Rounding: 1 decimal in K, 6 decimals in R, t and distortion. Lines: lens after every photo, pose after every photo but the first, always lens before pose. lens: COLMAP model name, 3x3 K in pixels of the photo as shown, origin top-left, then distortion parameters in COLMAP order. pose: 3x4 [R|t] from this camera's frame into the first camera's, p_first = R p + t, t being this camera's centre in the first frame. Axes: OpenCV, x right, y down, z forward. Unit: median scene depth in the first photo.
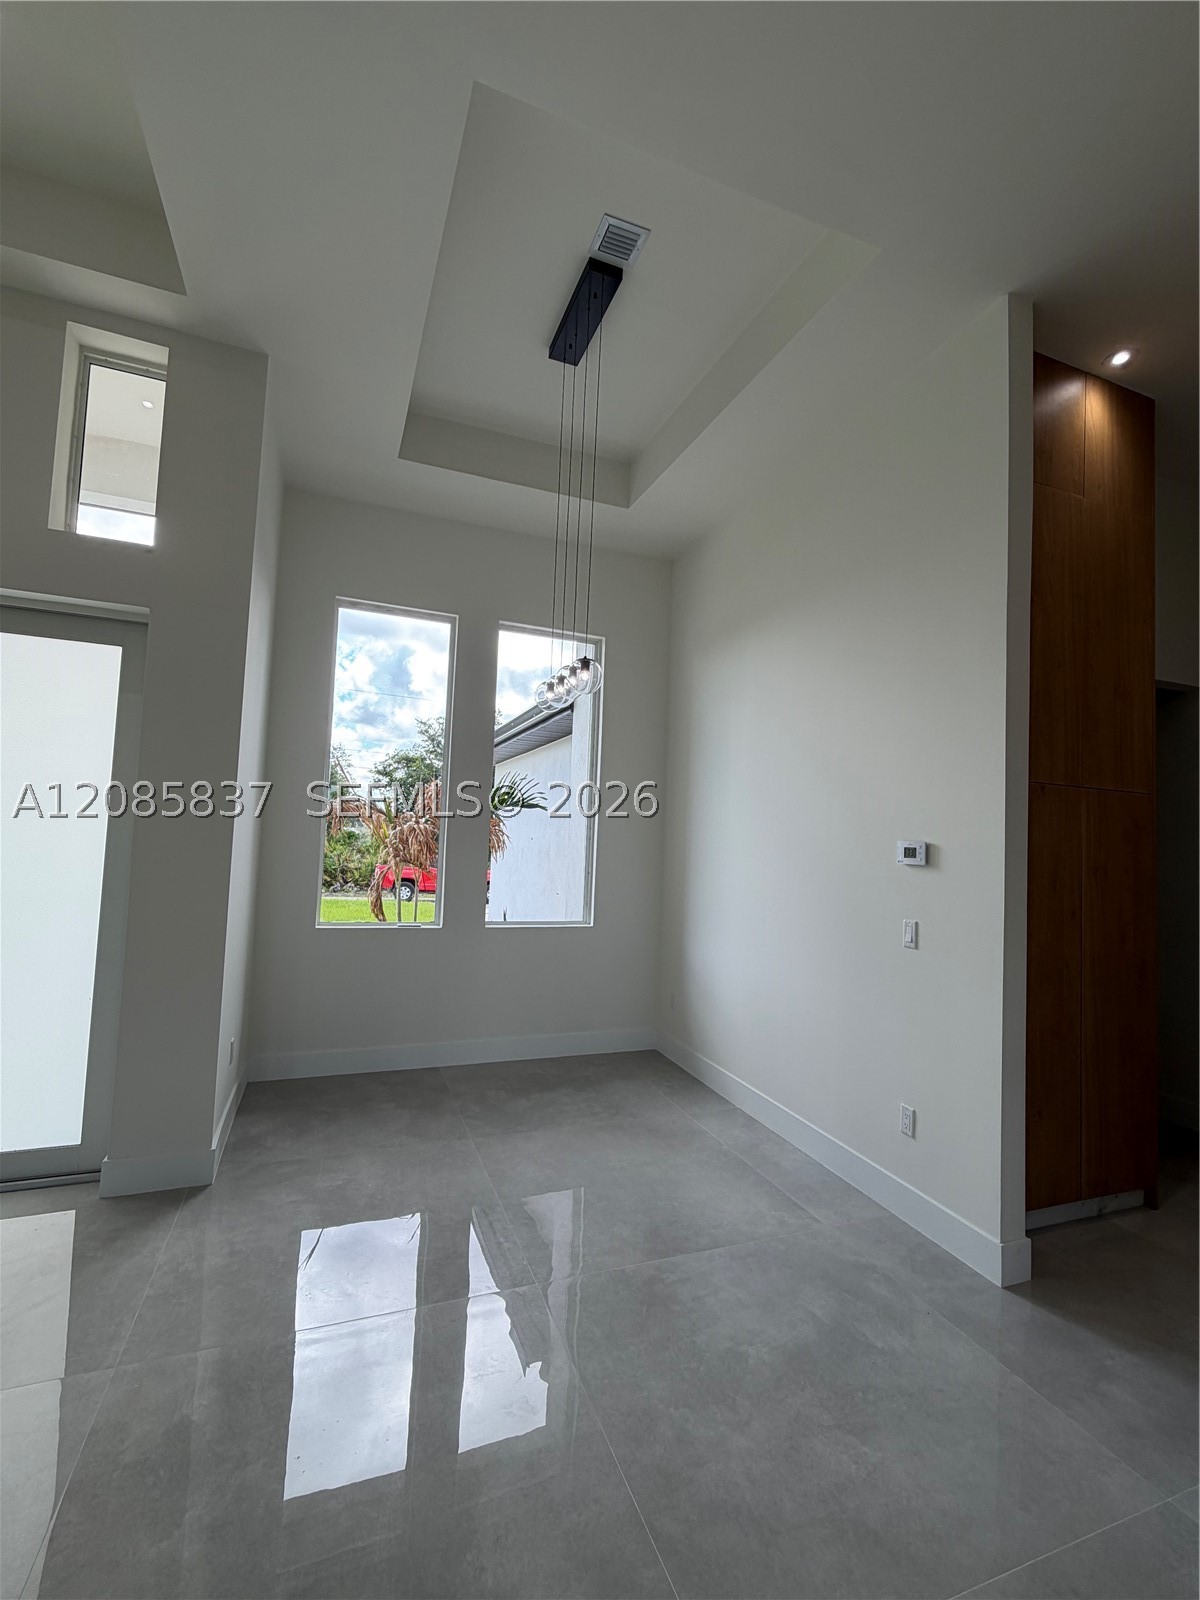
lens RADIAL K [[696.9, 0, 600.0], [0, 696.9, 800.0], [0, 0, 1]] dist [0.000231, 0.000209]
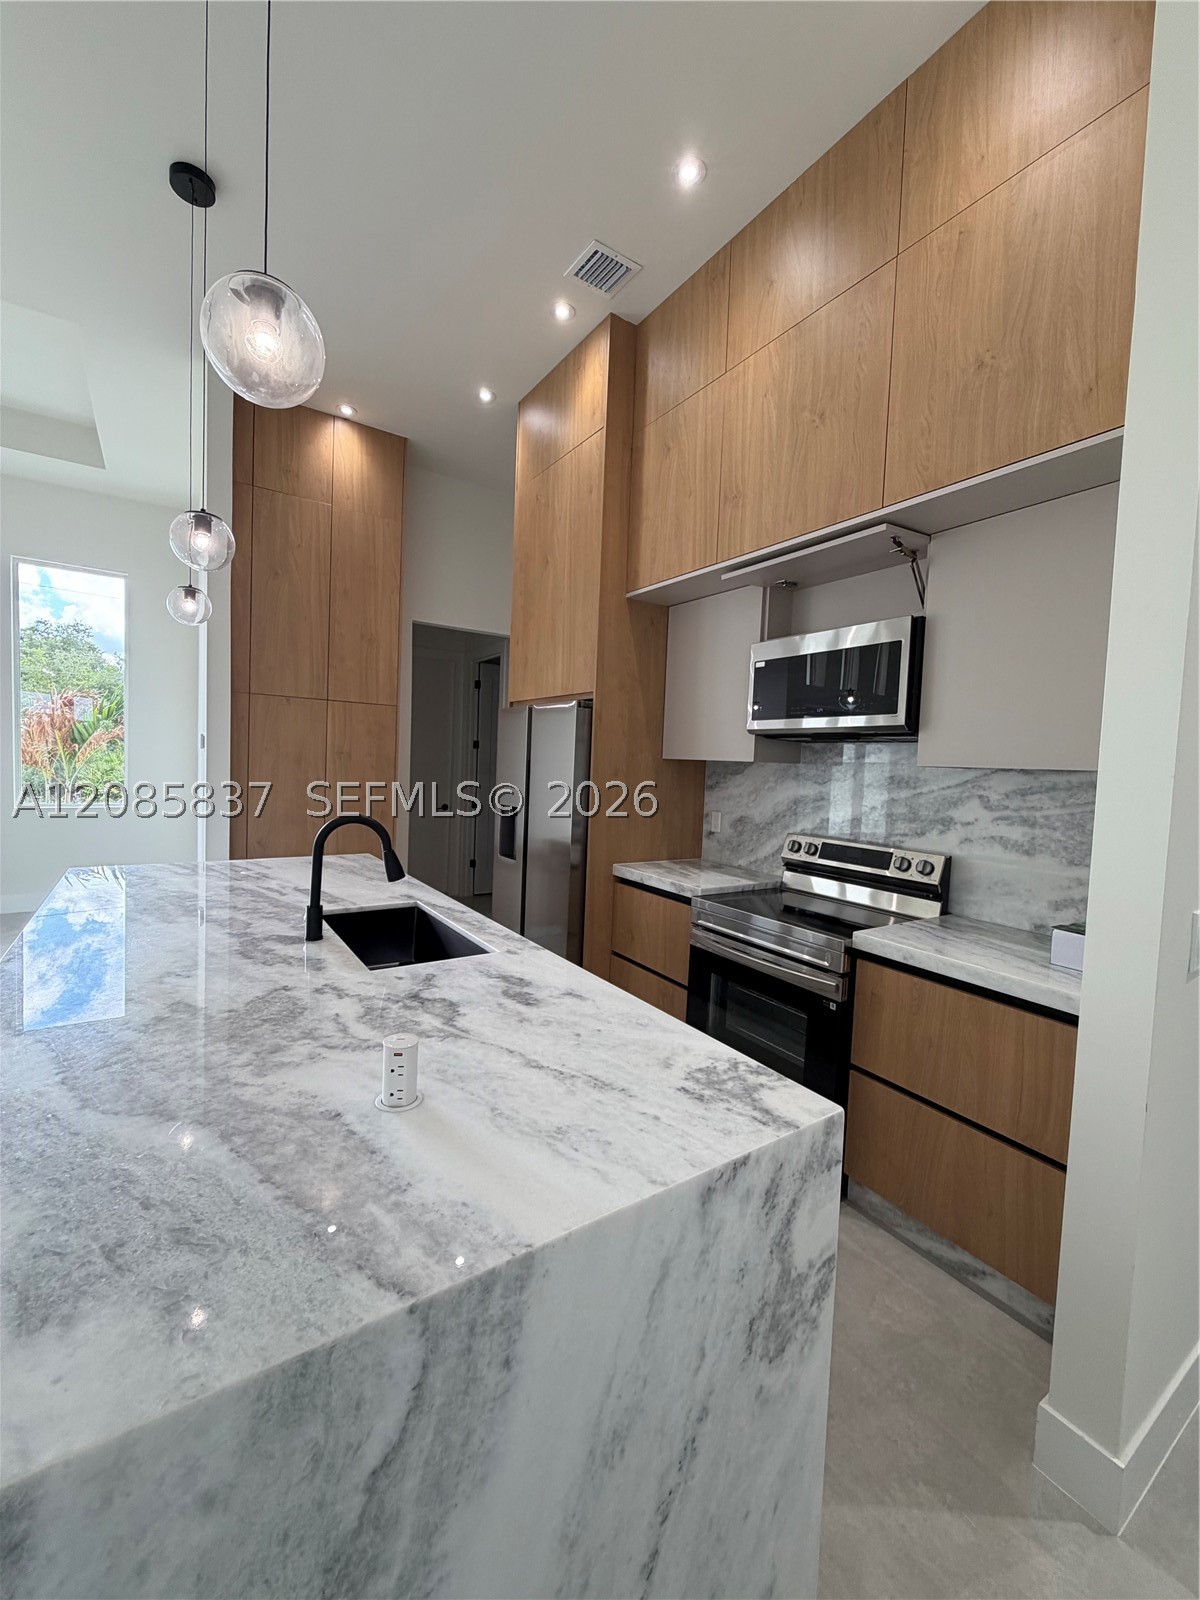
lens RADIAL K [[639.5, 0, 598.2], [0, 639.5, 795.0], [0, 0, 1]] dist [0.000464, 0.000203]
pose [[0.976605, -0.011786, 0.214720, 0.965491], [-0.013350, 0.993248, 0.115237, 0.019993], [-0.214628, -0.115408, 0.969853, -0.537245]]
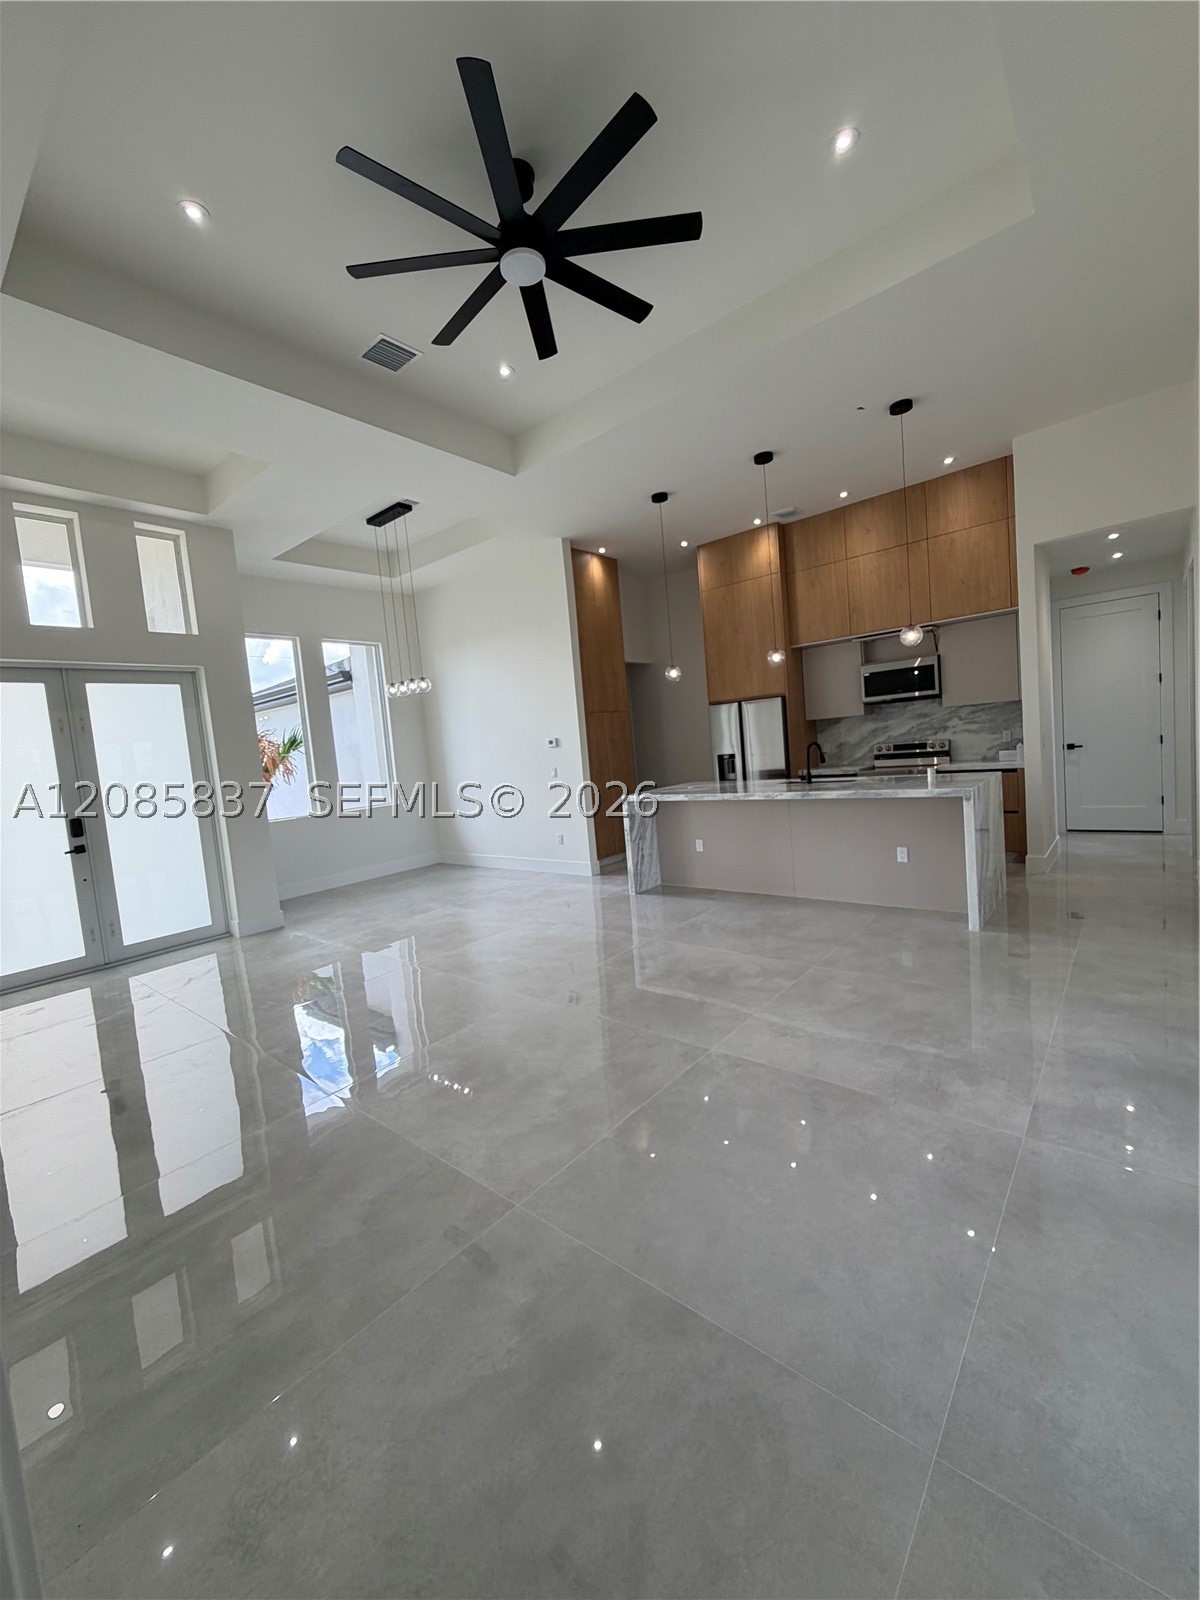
lens RADIAL K [[639.5, 0, 598.2], [0, 639.5, 795.0], [0, 0, 1]] dist [0.000464, 0.000203]
pose [[0.870518, -0.153232, 0.467673, -0.563761], [0.094842, 0.984713, 0.146101, -0.065834], [-0.482911, -0.082828, 0.871743, -1.220348]]
